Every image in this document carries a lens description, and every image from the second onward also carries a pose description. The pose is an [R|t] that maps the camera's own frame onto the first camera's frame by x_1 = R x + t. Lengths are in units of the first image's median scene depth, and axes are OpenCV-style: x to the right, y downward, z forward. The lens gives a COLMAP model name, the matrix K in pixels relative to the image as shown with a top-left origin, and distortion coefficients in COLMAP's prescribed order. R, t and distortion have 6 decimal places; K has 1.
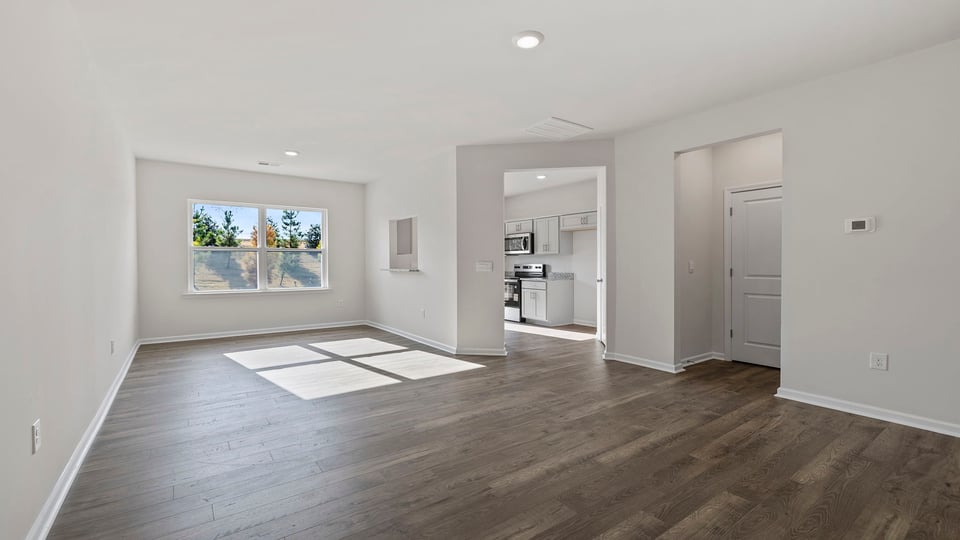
lens RADIAL K [[412.0, 0, 473.4], [0, 412.0, 273.9], [0, 0, 1]] dist [-0.000613, 0.000221]
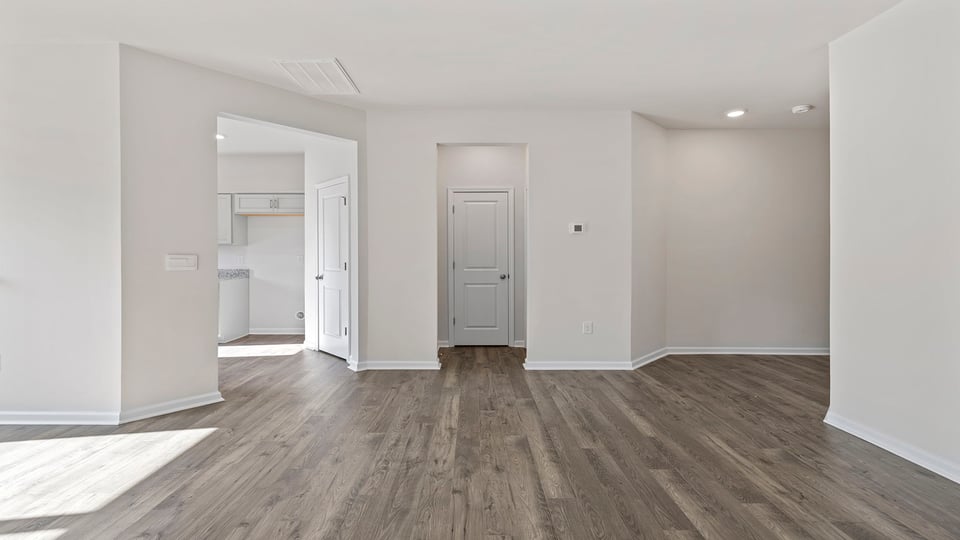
lens RADIAL K [[412.0, 0, 484.6], [0, 412.0, 258.8], [0, 0, 1]] dist [-0.000613, 0.000221]
pose [[0.581646, -0.004133, 0.813432, -0.212806], [0.021306, 0.999721, -0.010155, -0.007413], [-0.813163, 0.023237, 0.581572, 0.301332]]
